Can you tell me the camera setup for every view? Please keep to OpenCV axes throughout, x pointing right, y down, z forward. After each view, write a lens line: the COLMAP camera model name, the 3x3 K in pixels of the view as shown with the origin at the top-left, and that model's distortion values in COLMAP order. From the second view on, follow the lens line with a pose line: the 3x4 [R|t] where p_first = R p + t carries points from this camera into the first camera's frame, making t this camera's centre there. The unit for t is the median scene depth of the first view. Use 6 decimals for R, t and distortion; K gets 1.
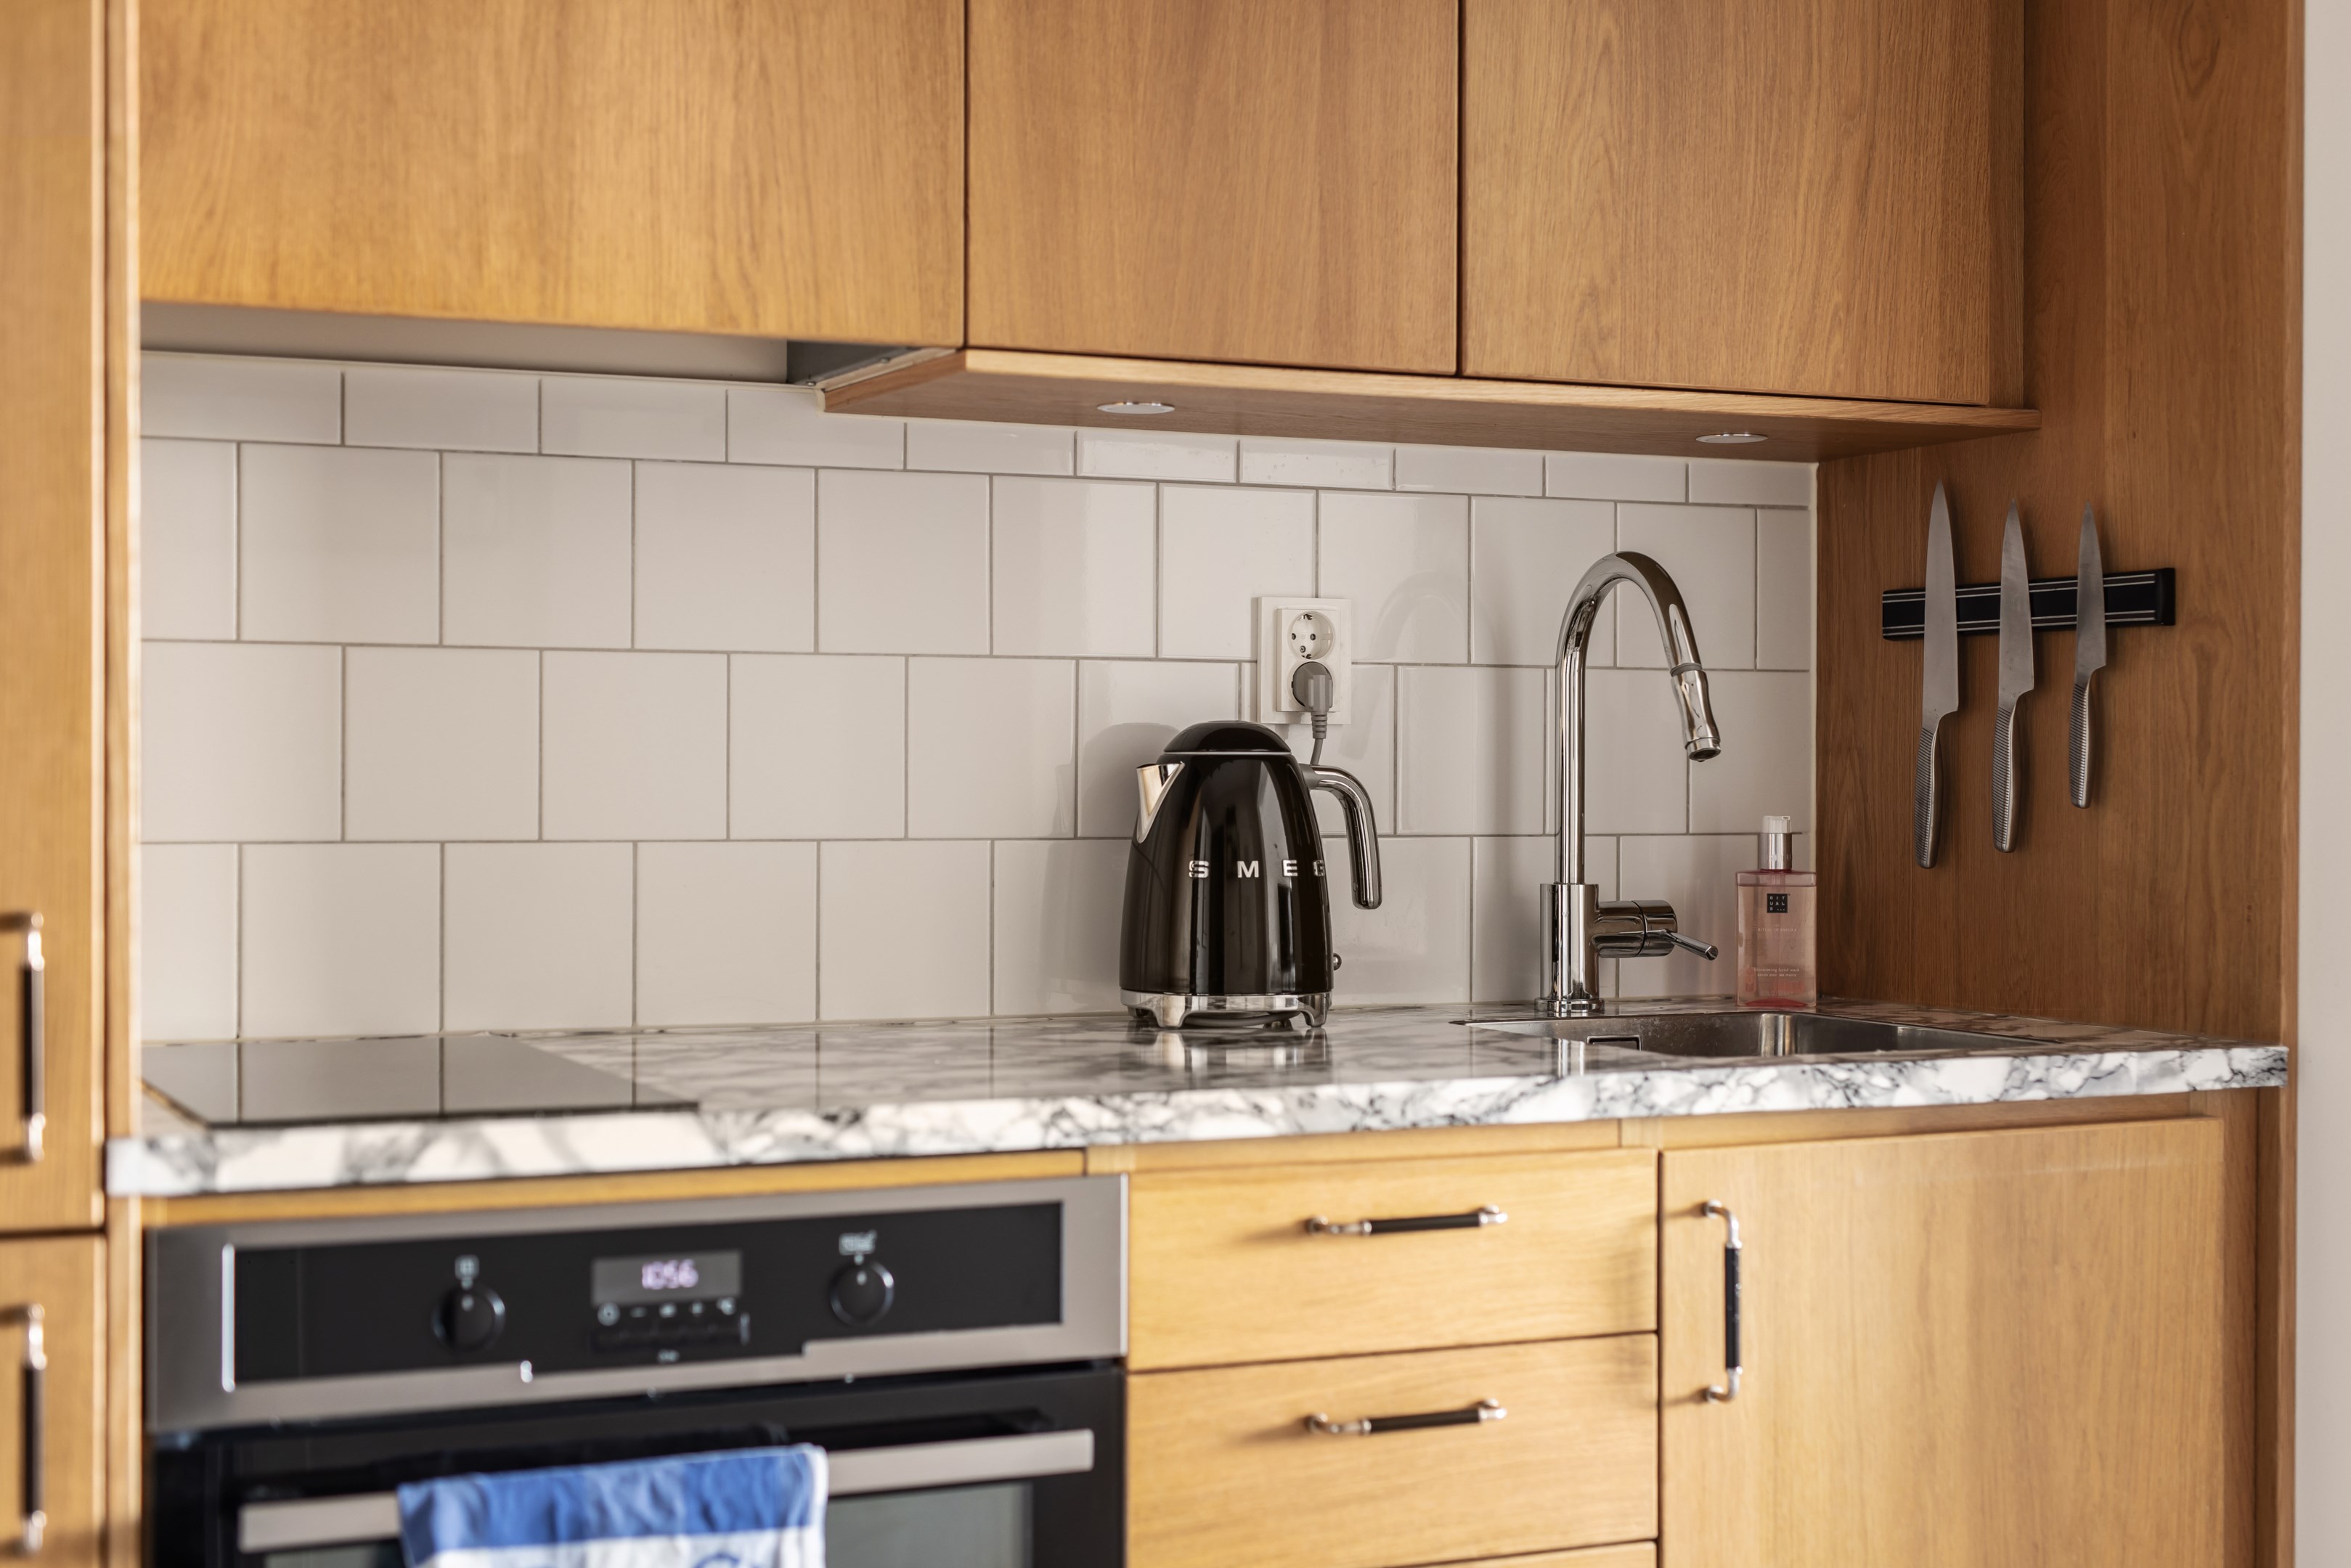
lens RADIAL K [[3279.4, 0, 1175.5], [0, 3279.4, 784.0], [0, 0, 1]] dist [-0.017278, -0.031130]
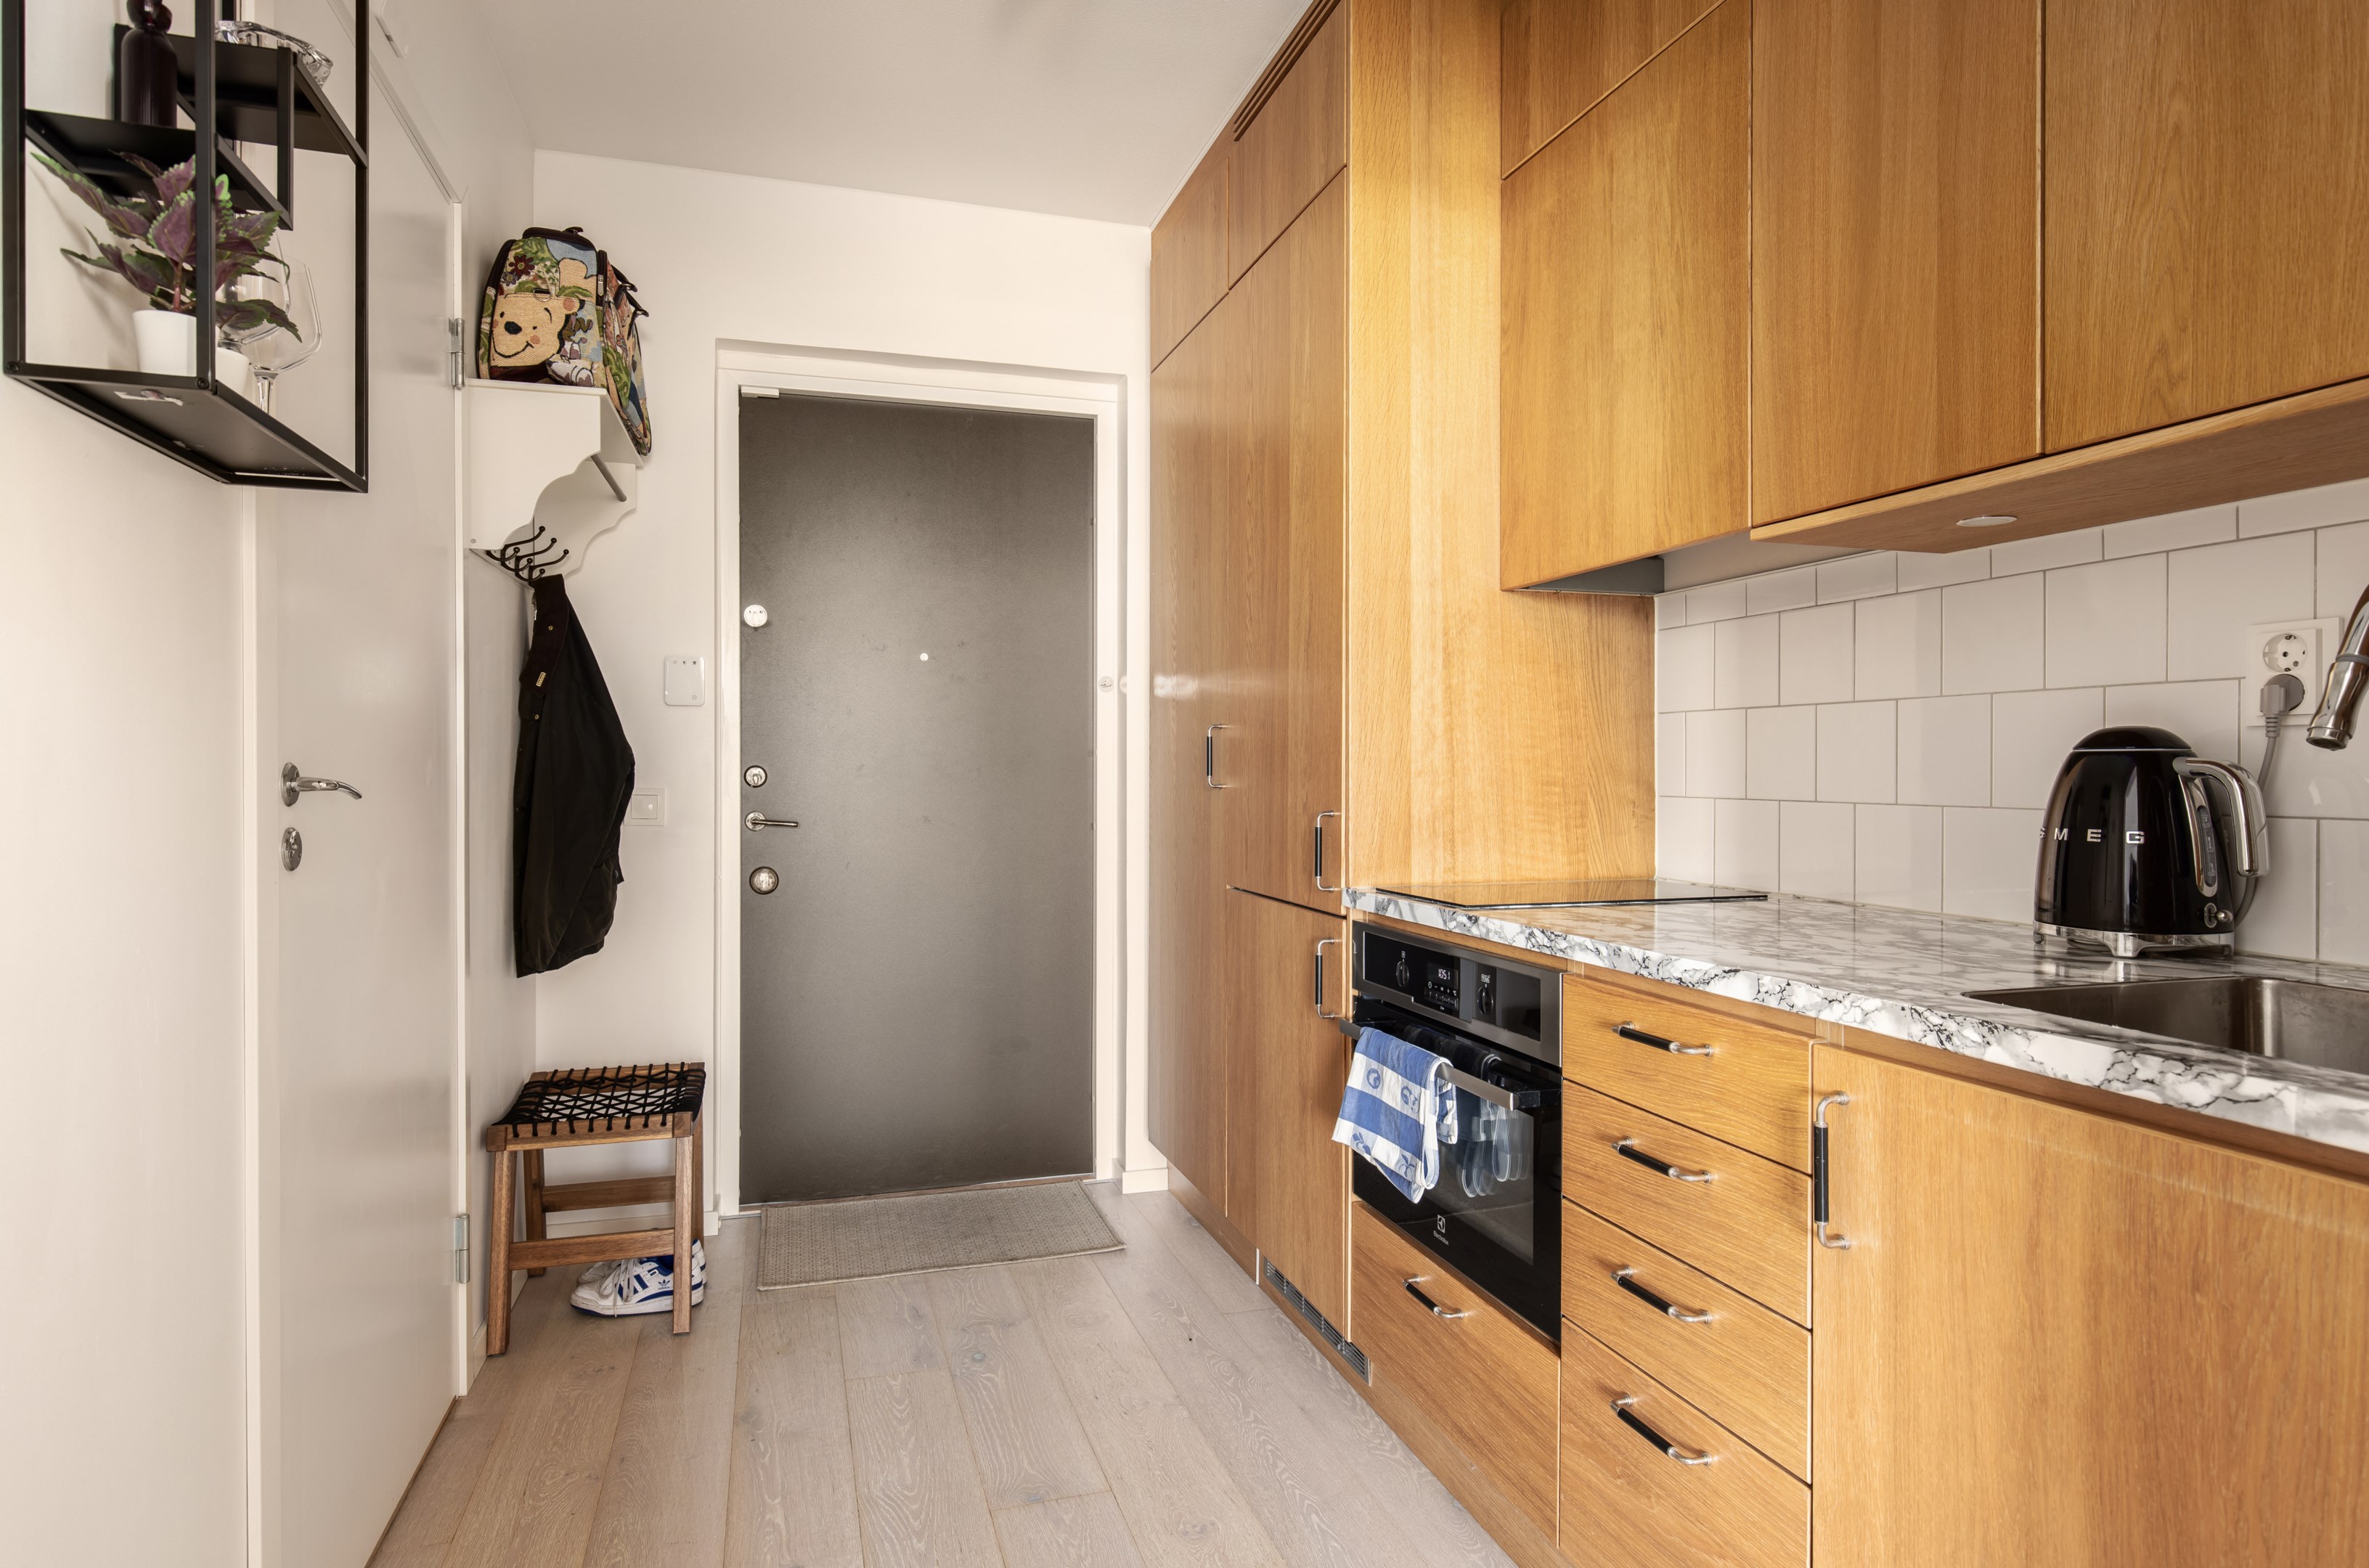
lens RADIAL K [[1311.8, 0, 1180.6], [0, 1311.8, 770.4], [0, 0, 1]] dist [0.001972, 0.000953]
pose [[-0.127349, -0.001879, -0.991856, 0.680741], [-0.007950, 0.999968, -0.000873, 0.002782], [0.991826, 0.007774, -0.127360, 0.771606]]
